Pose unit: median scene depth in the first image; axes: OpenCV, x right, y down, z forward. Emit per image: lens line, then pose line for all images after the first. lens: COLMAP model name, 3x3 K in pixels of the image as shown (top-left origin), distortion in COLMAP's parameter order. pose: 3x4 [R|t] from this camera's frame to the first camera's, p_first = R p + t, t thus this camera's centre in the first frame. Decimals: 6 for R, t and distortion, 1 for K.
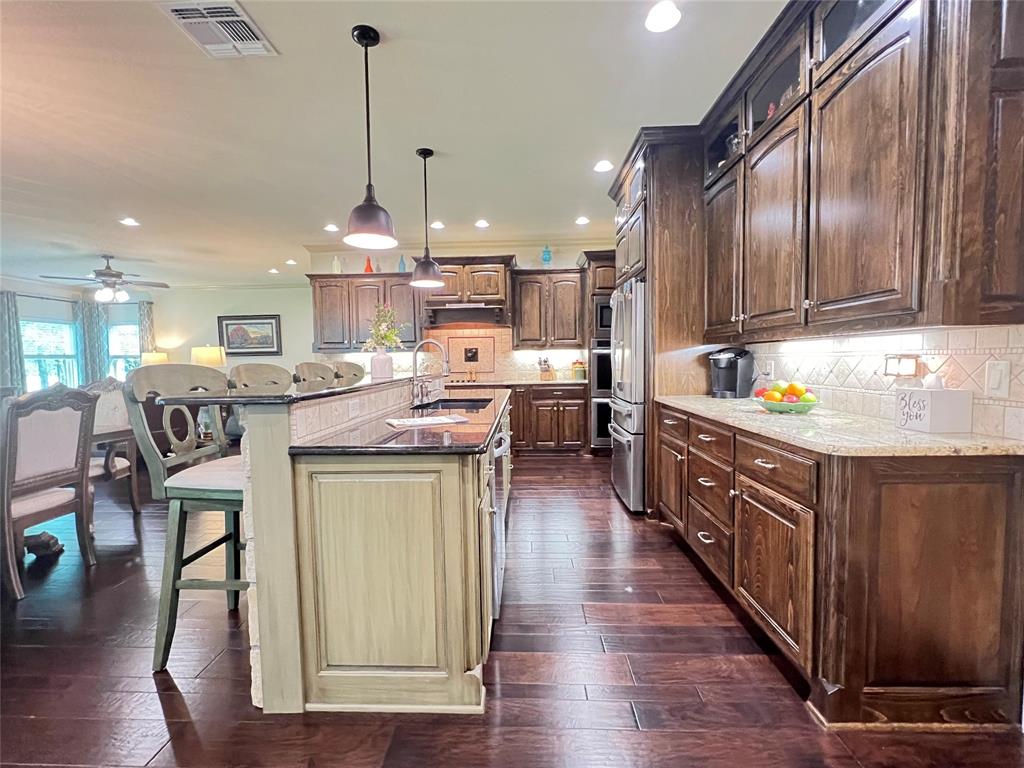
lens RADIAL K [[452.5, 0, 512.4], [0, 452.5, 387.3], [0, 0, 1]] dist [-0.002511, -0.000117]
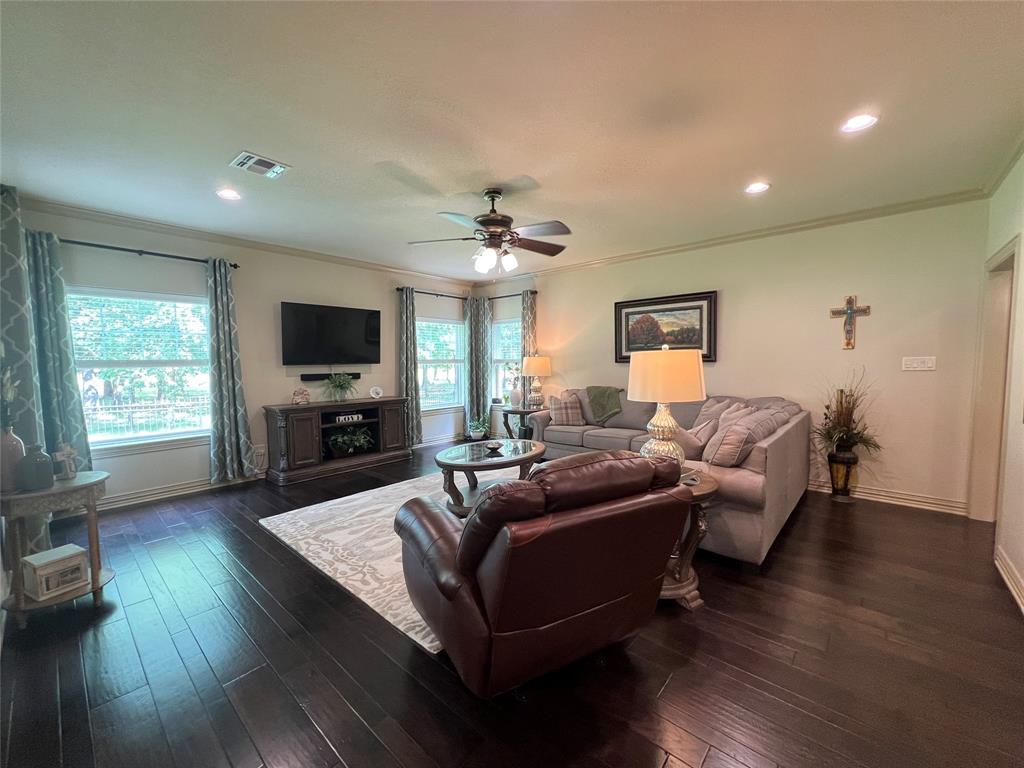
lens RADIAL K [[410.0, 0, 512.0], [0, 410.0, 384.0], [0, 0, 1]] dist [0.000578, -0.000003]
pose [[0.774078, 0.044346, -0.631535, -1.028592], [-0.041860, 0.998946, 0.018837, -0.112745], [0.631705, 0.011854, 0.775119, 1.170633]]
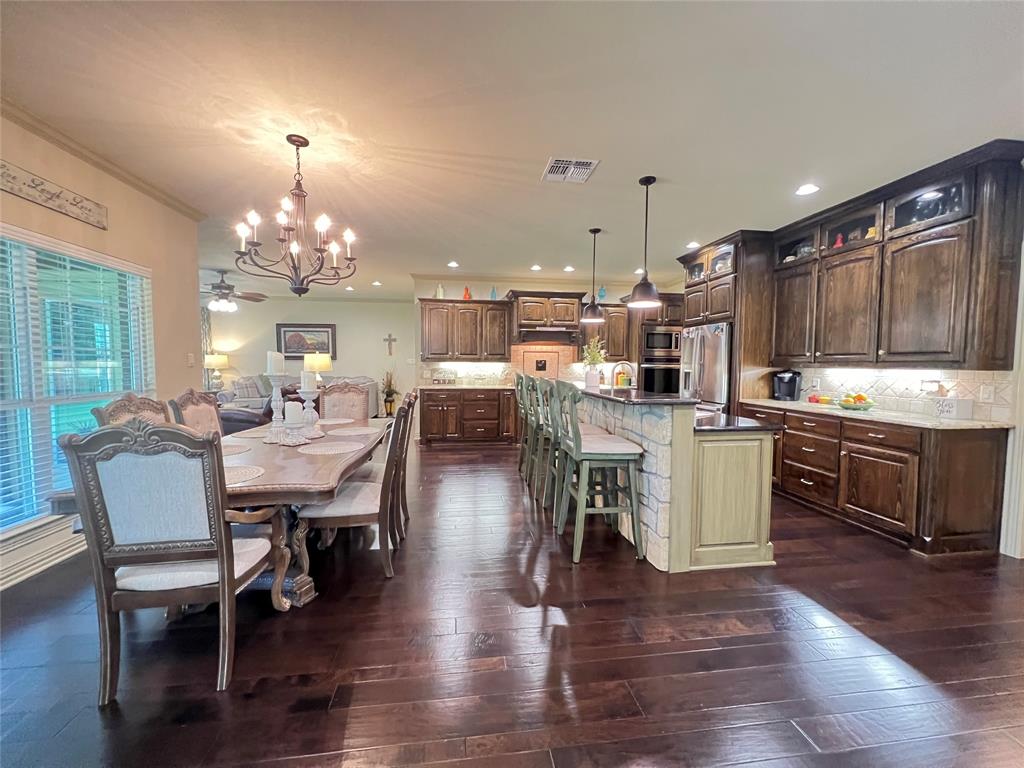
lens RADIAL K [[405.7, 0, 513.3], [0, 405.7, 386.5], [0, 0, 1]] dist [-0.000120, -0.000188]
pose [[0.984617, 0.010458, 0.174415, -0.672231], [-0.009884, 0.999942, -0.004160, -0.010628], [-0.174449, 0.002372, 0.984663, -0.234403]]
